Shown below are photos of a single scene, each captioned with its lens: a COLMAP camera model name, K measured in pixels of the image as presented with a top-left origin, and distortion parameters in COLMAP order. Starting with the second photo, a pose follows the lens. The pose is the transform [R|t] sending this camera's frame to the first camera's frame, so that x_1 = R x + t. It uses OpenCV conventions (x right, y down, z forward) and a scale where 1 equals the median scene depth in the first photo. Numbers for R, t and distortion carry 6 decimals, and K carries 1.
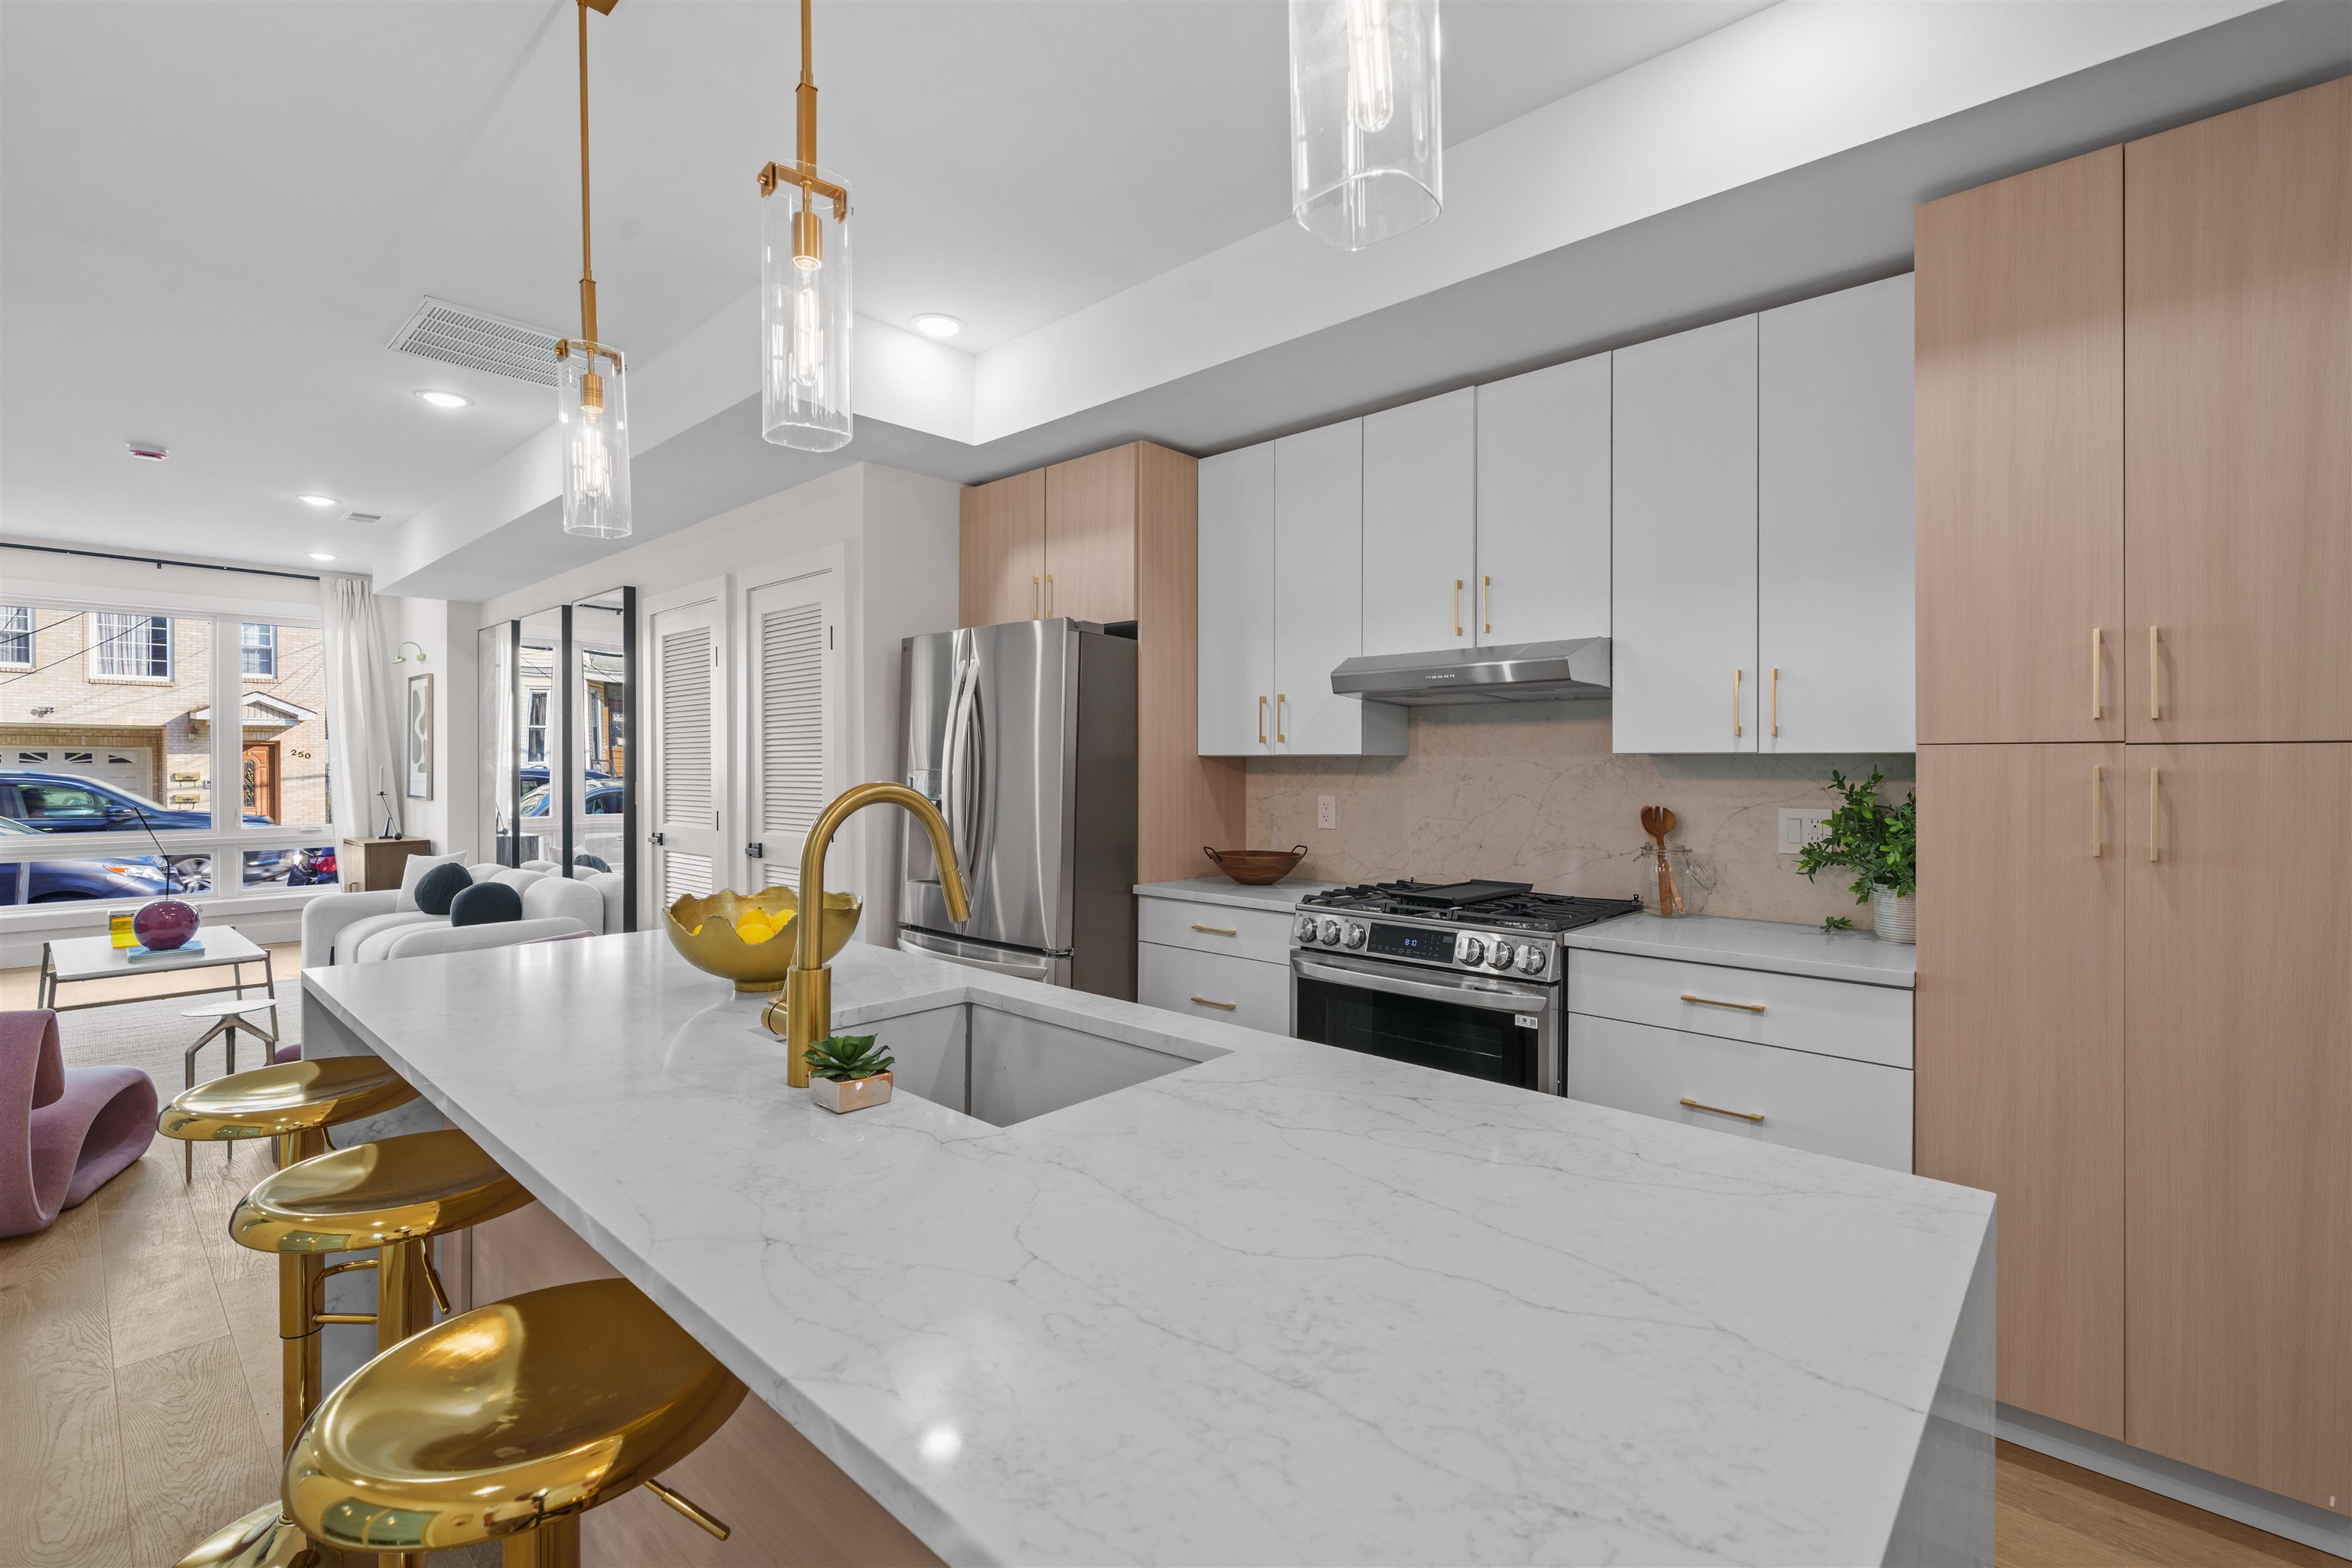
lens RADIAL K [[1043.6, 0, 1168.7], [0, 1043.6, 768.9], [0, 0, 1]] dist [0.003184, 0.000424]
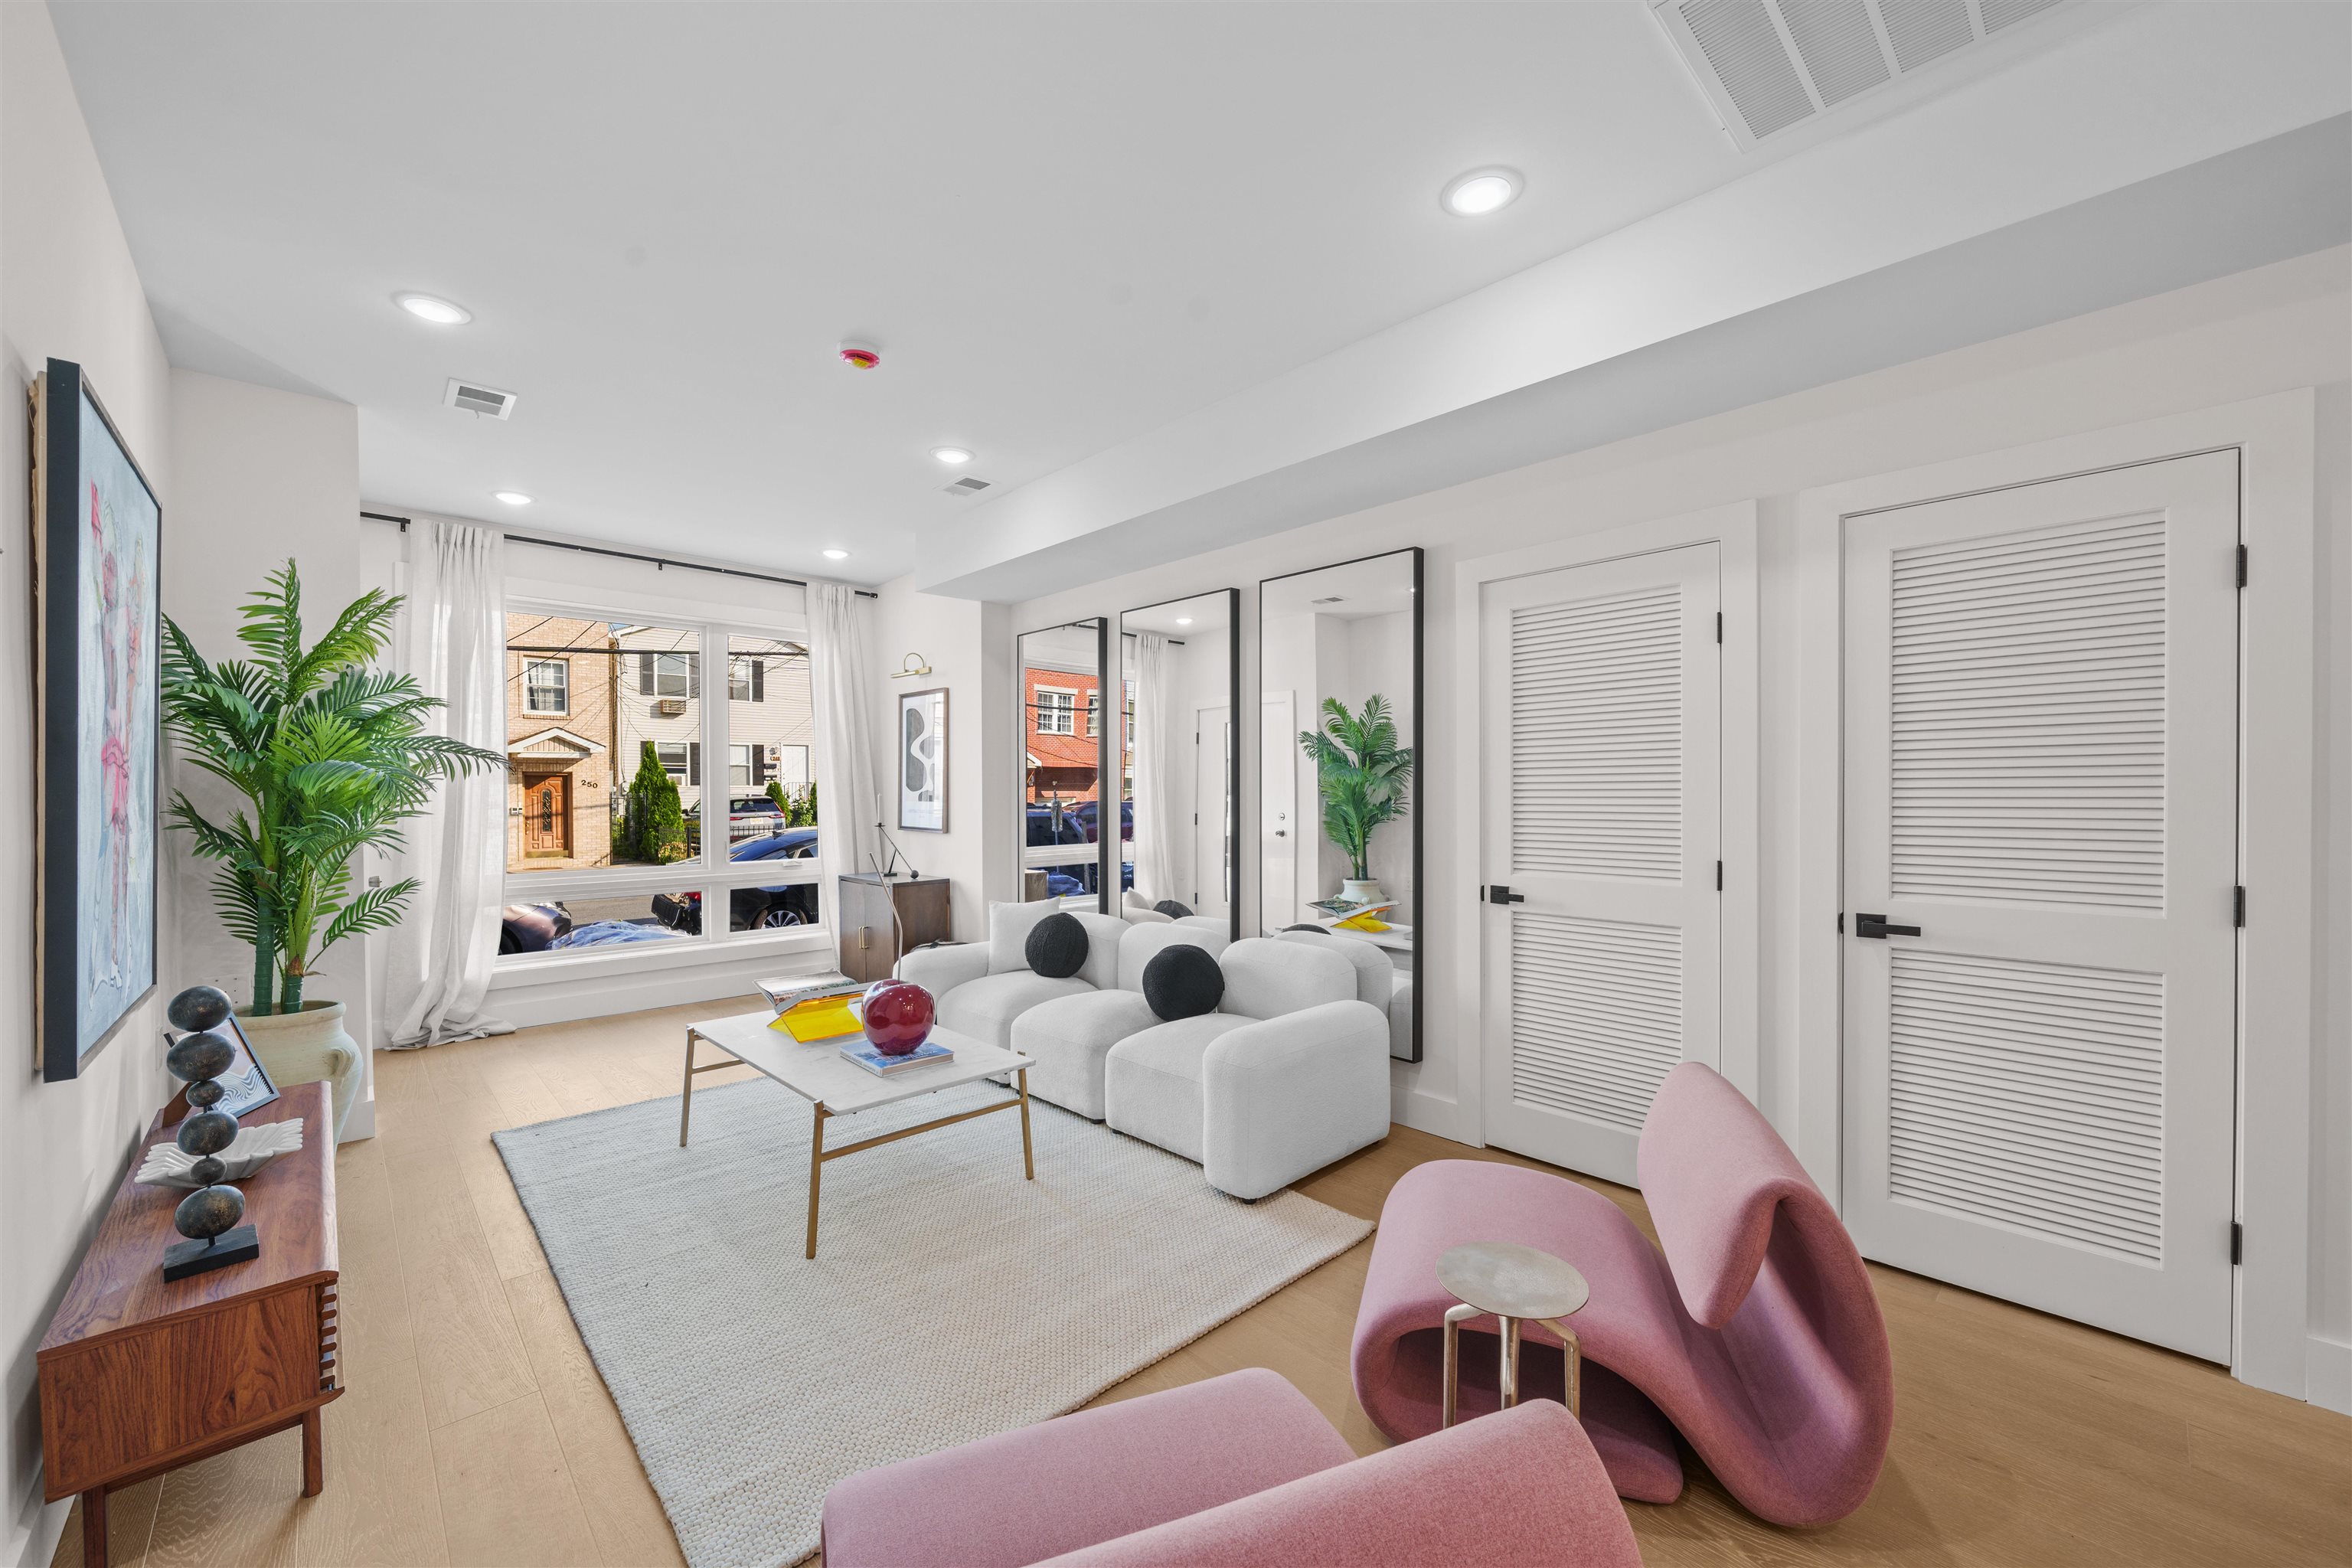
lens RADIAL K [[924.9, 0, 1174.3], [0, 924.9, 787.6], [0, 0, 1]] dist [0.001817, 0.000321]
pose [[0.997460, 0.001496, -0.071214, -0.158062], [-0.002494, 0.999900, -0.013929, 0.000797], [0.071186, 0.014072, 0.997364, 0.084505]]
